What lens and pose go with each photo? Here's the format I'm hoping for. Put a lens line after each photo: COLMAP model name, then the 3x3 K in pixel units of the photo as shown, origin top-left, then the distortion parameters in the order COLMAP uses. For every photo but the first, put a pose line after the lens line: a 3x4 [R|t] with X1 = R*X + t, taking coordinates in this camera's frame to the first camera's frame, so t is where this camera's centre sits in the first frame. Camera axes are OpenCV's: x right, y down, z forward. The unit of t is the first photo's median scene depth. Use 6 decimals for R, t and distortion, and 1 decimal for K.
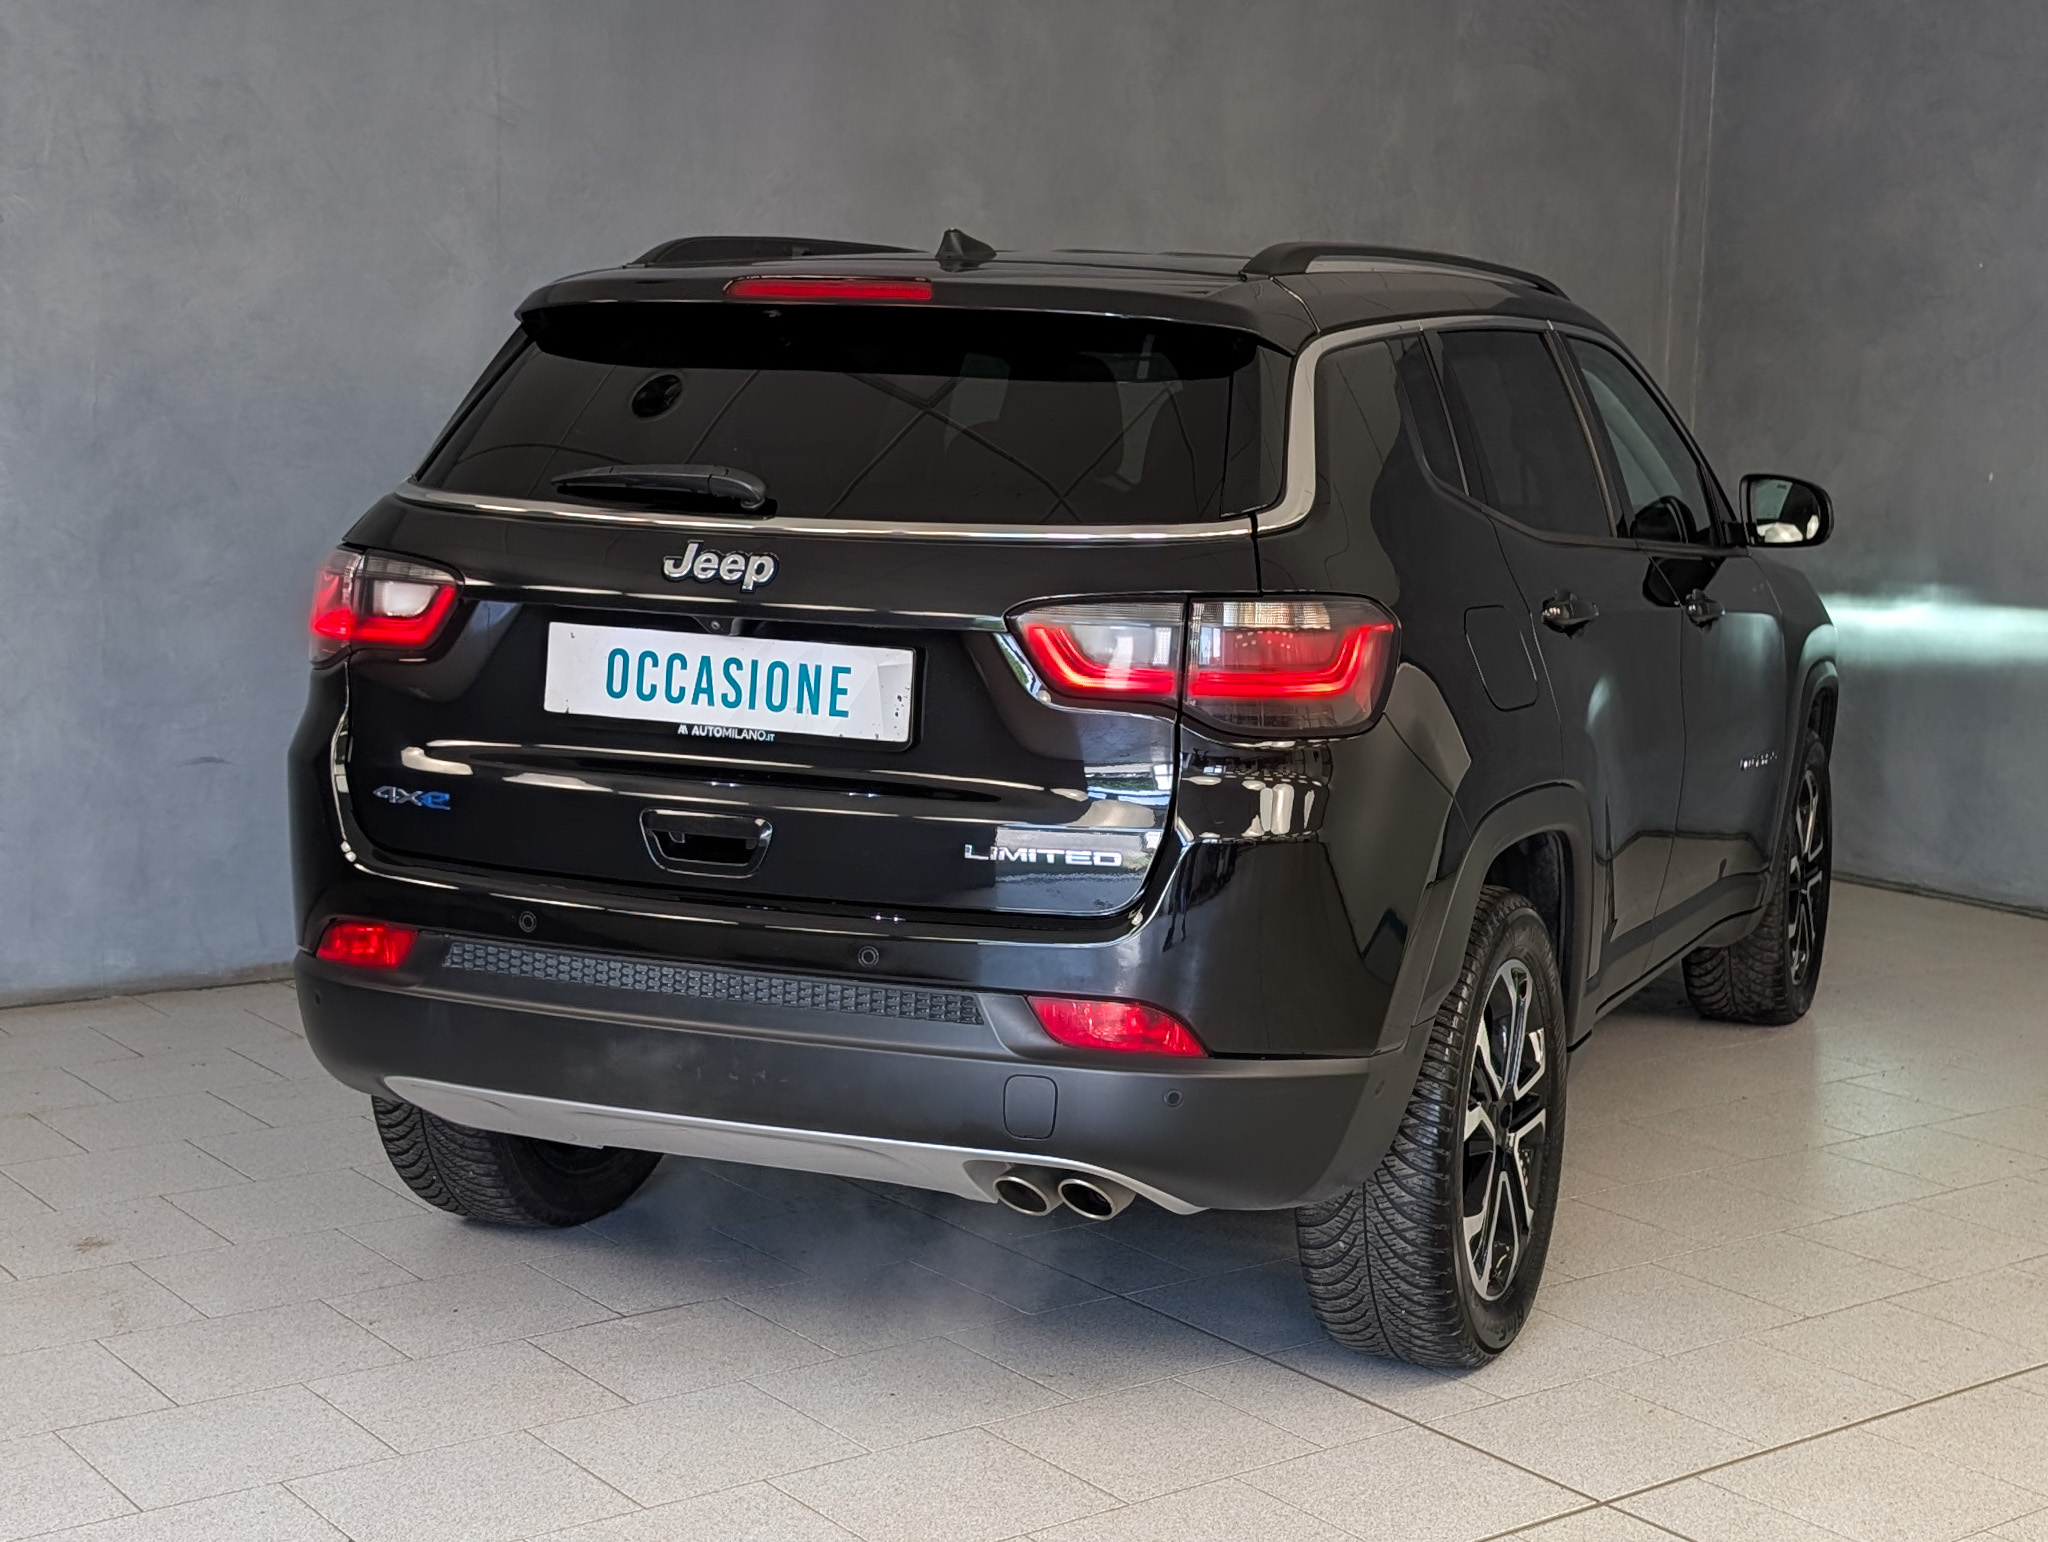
lens RADIAL K [[1566.8, 0, 1024.0], [0, 1566.8, 771.0], [0, 0, 1]] dist [0.074031, -0.102049]
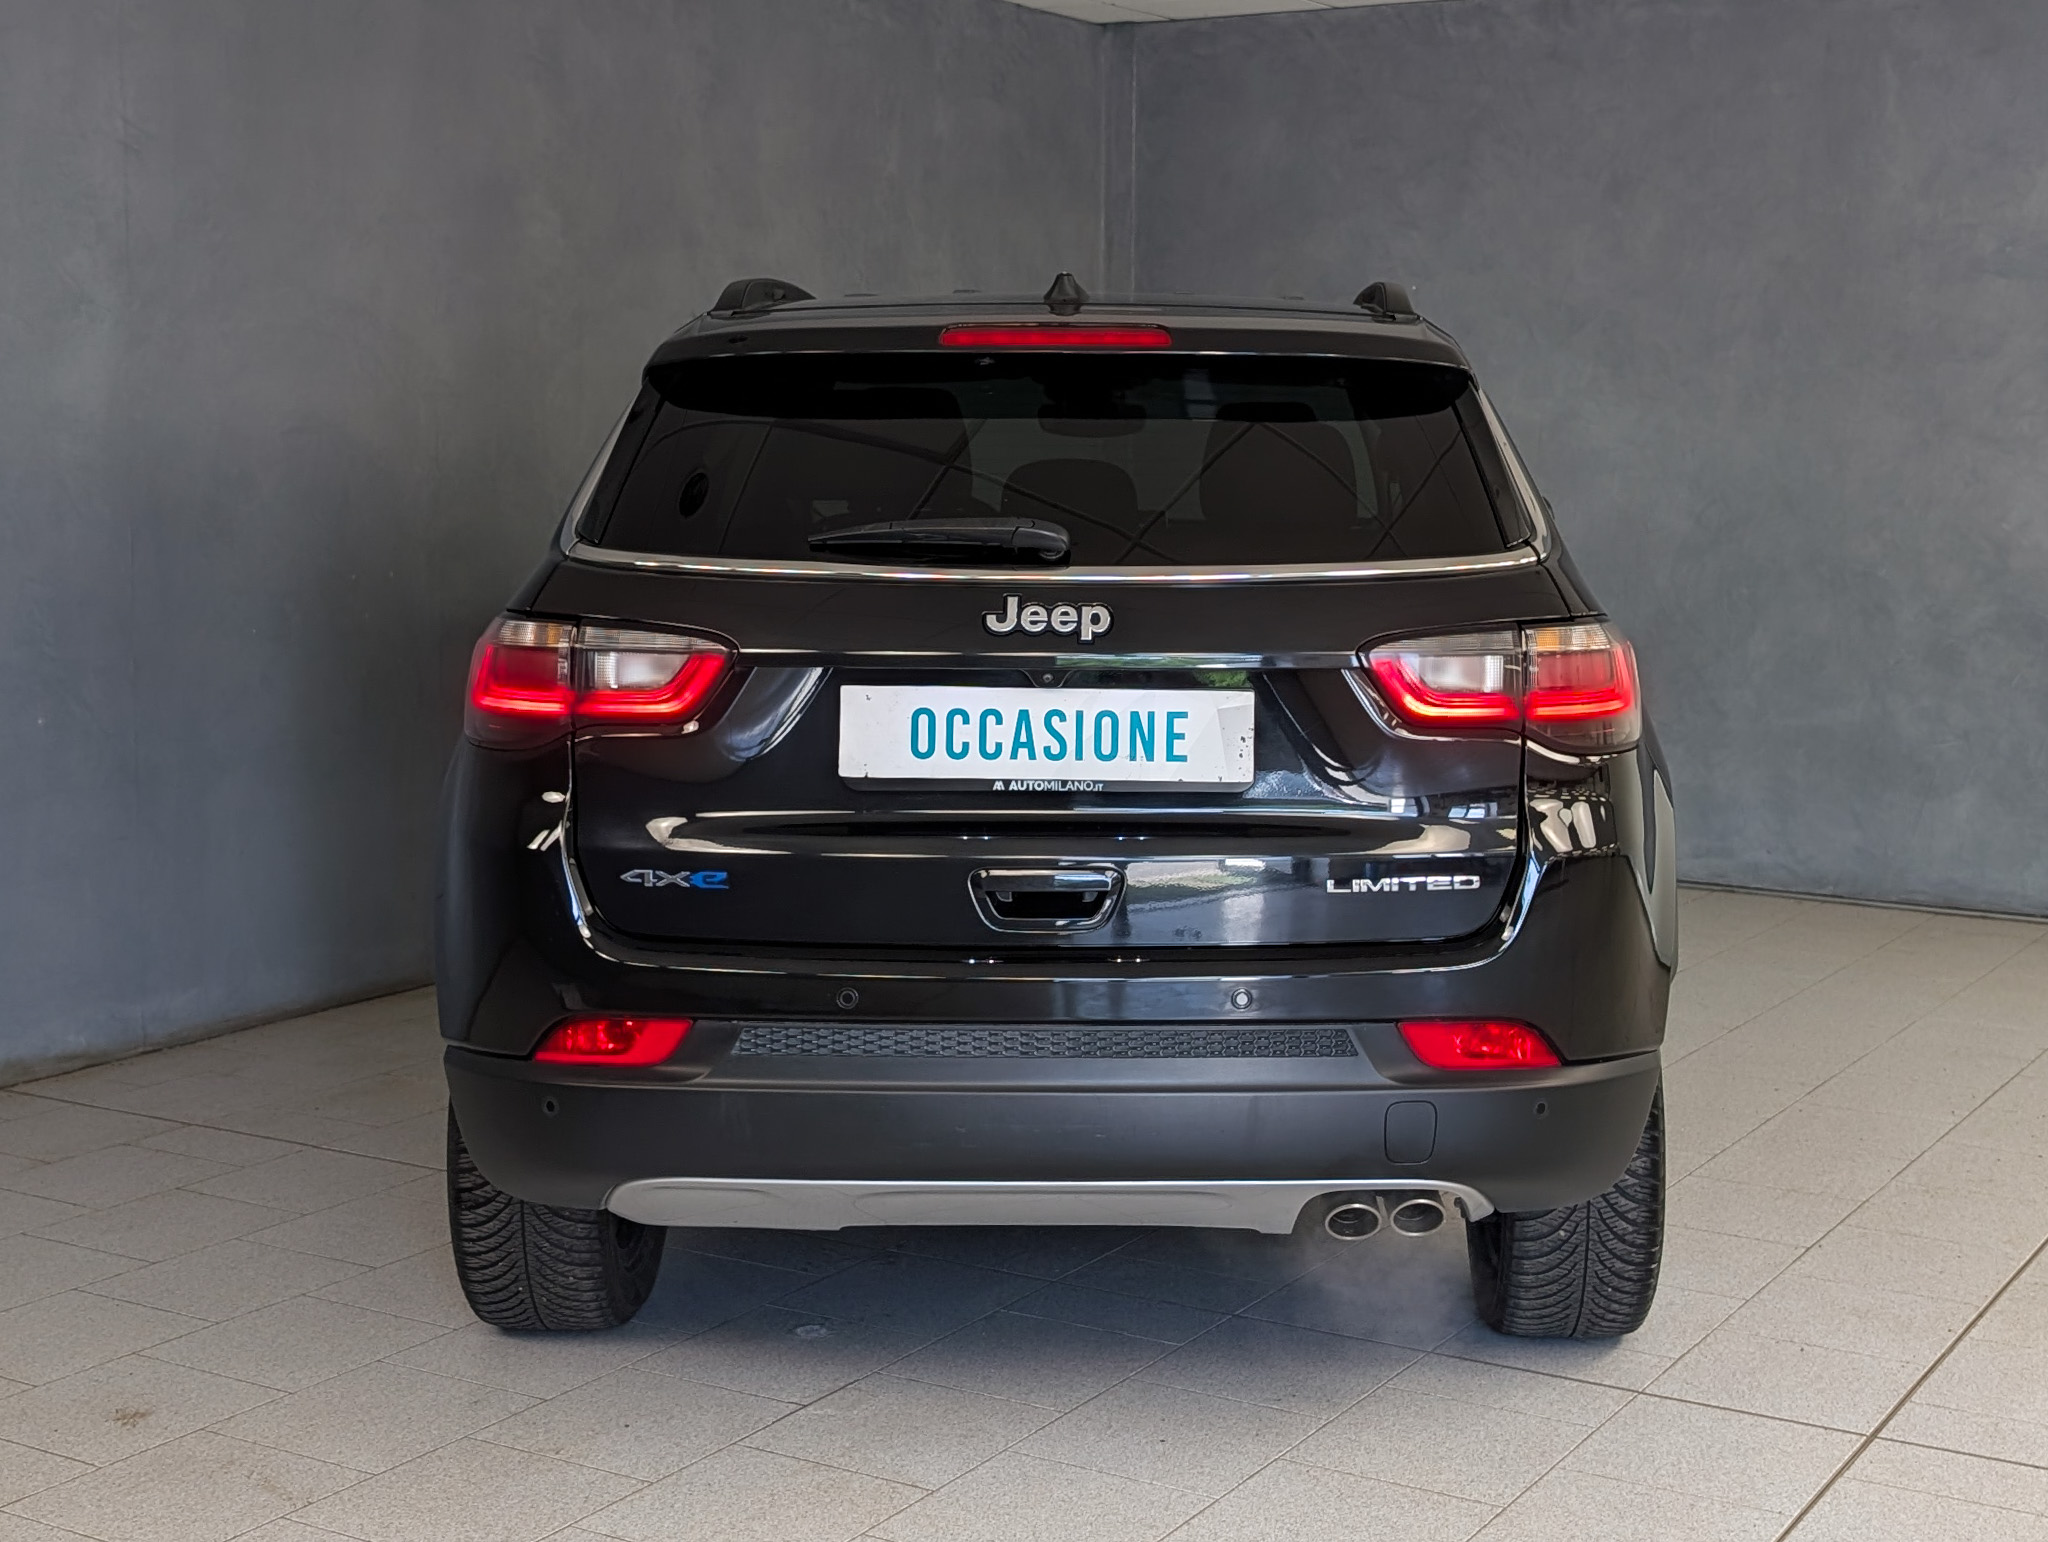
lens RADIAL K [[1559.1, 0, 1040.0], [0, 1559.1, 737.7], [0, 0, 1]] dist [0.072236, -0.096431]
pose [[0.978019, -0.066749, 0.197544, -0.386663], [0.073330, 0.996964, -0.026180, -0.029355], [-0.195197, 0.040091, 0.979944, 0.041555]]
